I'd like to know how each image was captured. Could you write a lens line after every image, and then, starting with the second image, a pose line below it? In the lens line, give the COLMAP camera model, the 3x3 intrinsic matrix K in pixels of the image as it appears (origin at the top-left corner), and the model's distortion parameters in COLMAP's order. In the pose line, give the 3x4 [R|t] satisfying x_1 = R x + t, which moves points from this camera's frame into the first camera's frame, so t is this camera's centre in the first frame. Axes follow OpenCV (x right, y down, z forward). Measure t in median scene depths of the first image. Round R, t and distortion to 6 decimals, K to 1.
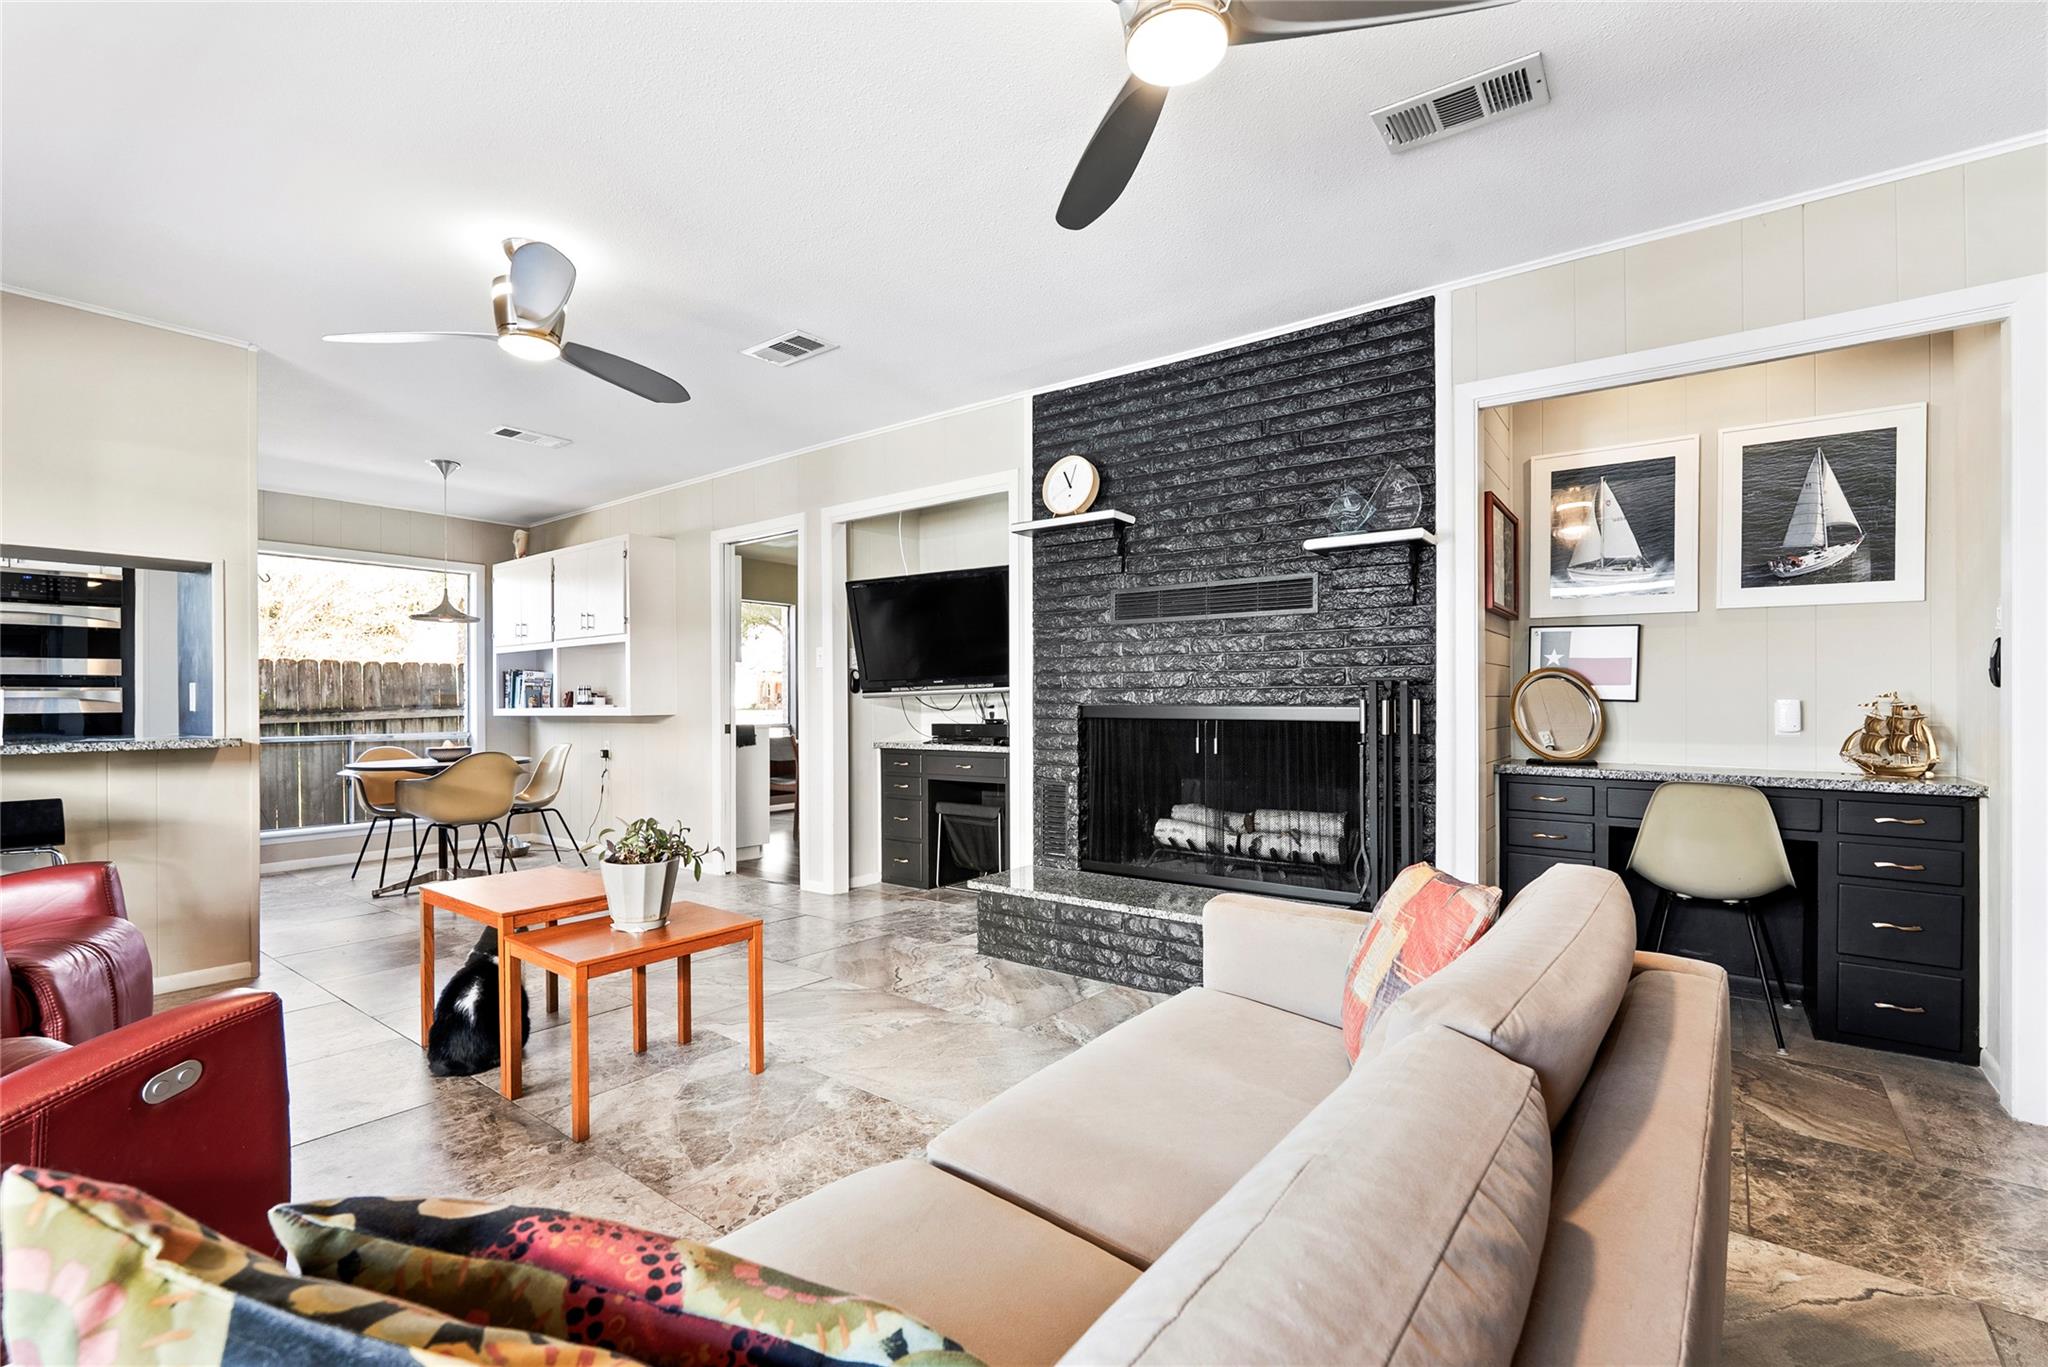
lens RADIAL K [[913.4, 0, 1034.8], [0, 913.4, 702.1], [0, 0, 1]] dist [-0.006977, 0.001455]
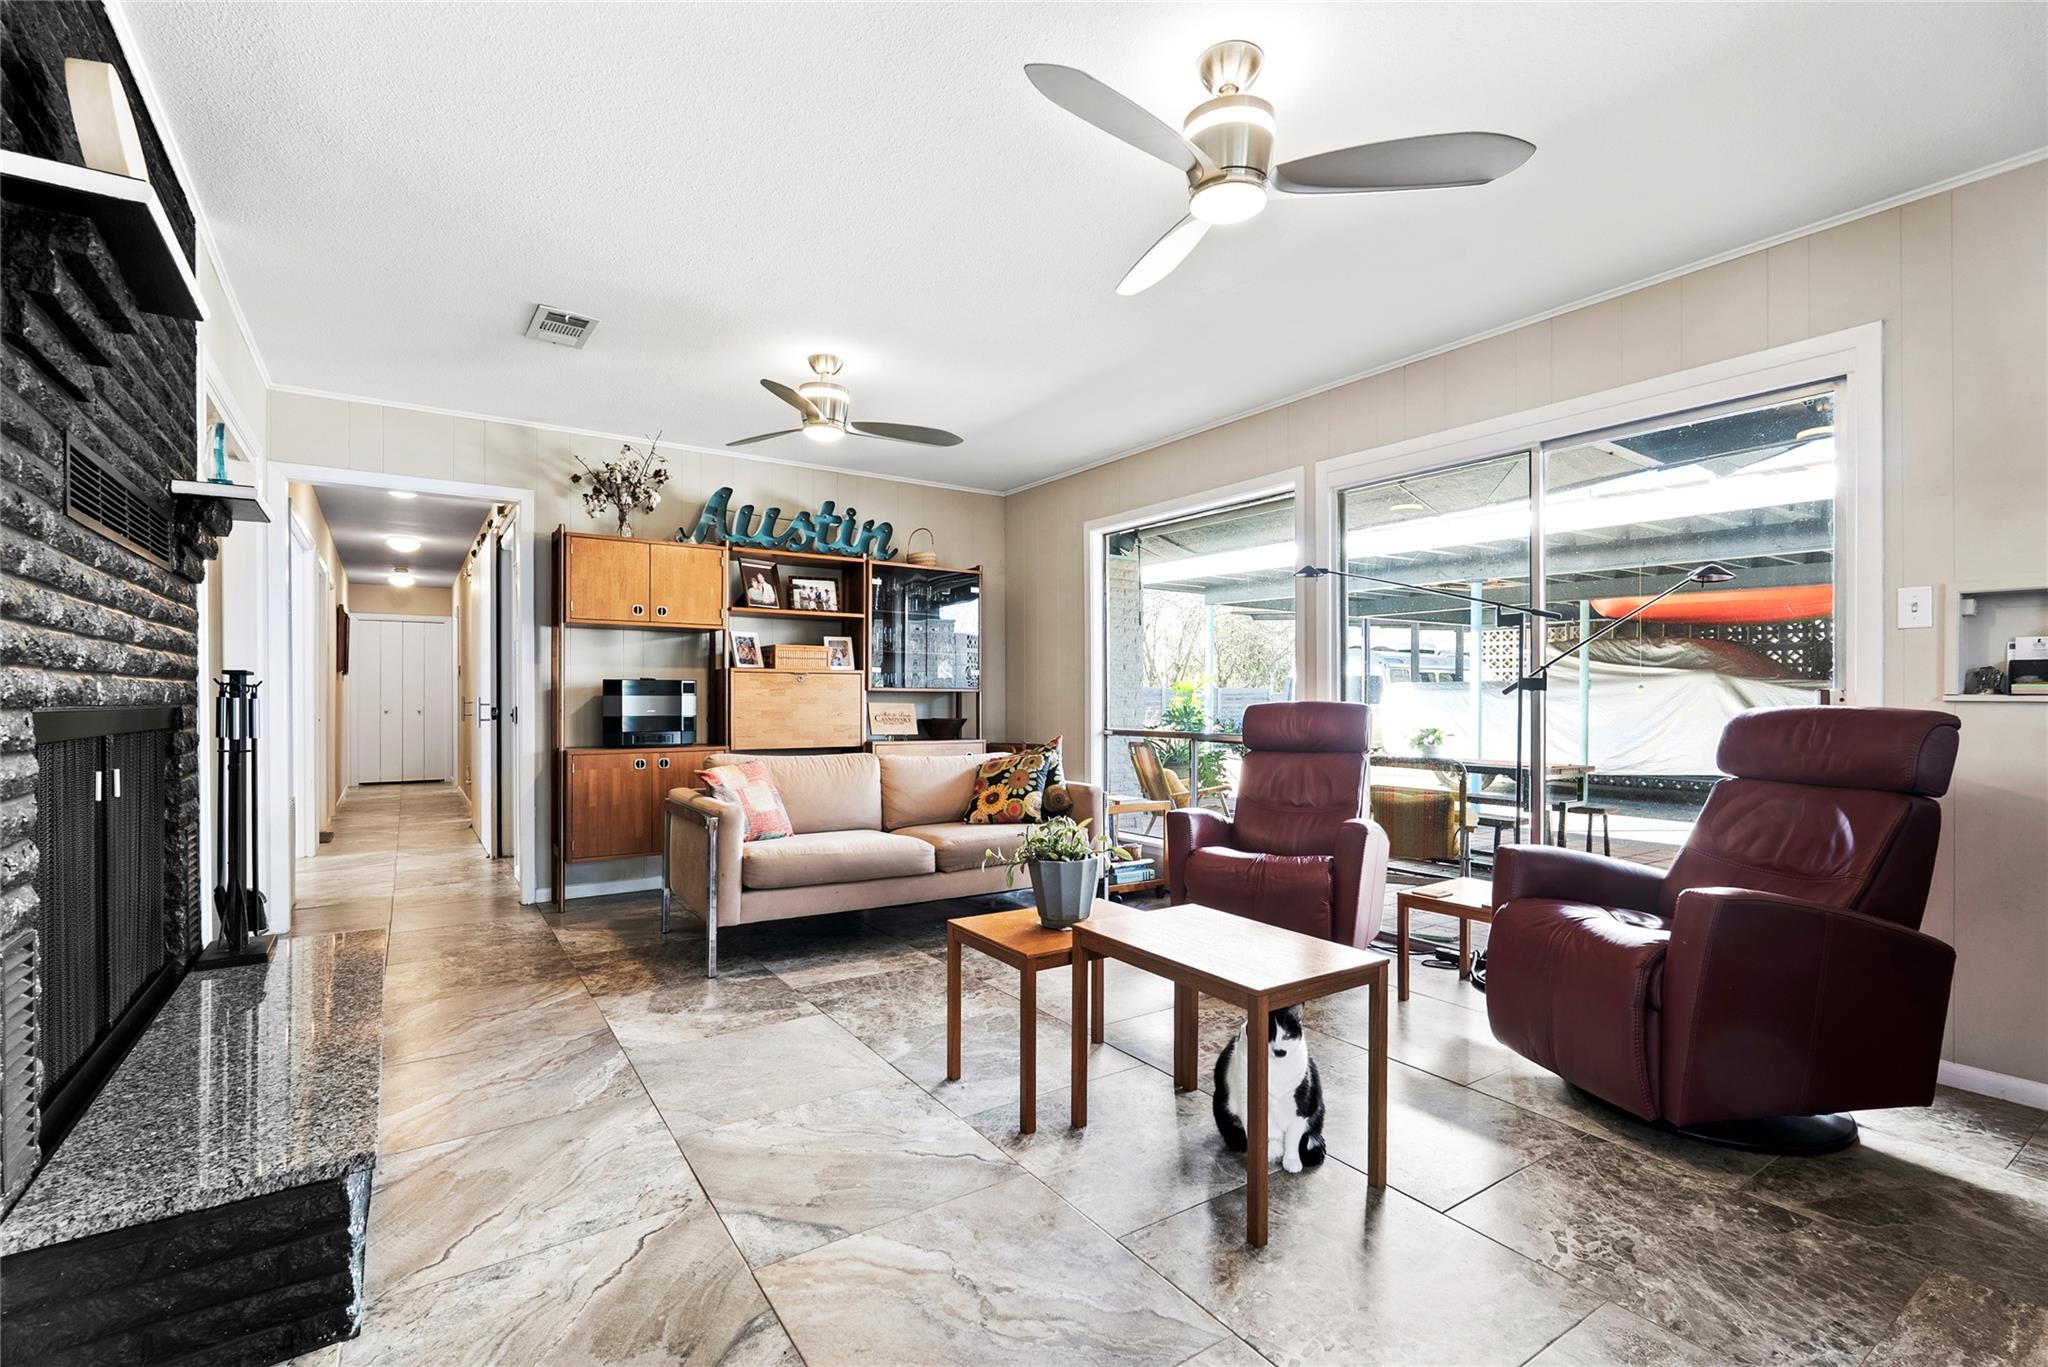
lens RADIAL K [[913.4, 0, 1044.6], [0, 913.4, 700.1], [0, 0, 1]] dist [-0.006977, 0.001455]
pose [[-0.951245, 0.003034, 0.308420, -0.491798], [0.006566, 0.999924, 0.010415, -0.004421], [-0.308365, 0.011933, -0.951193, 1.330285]]
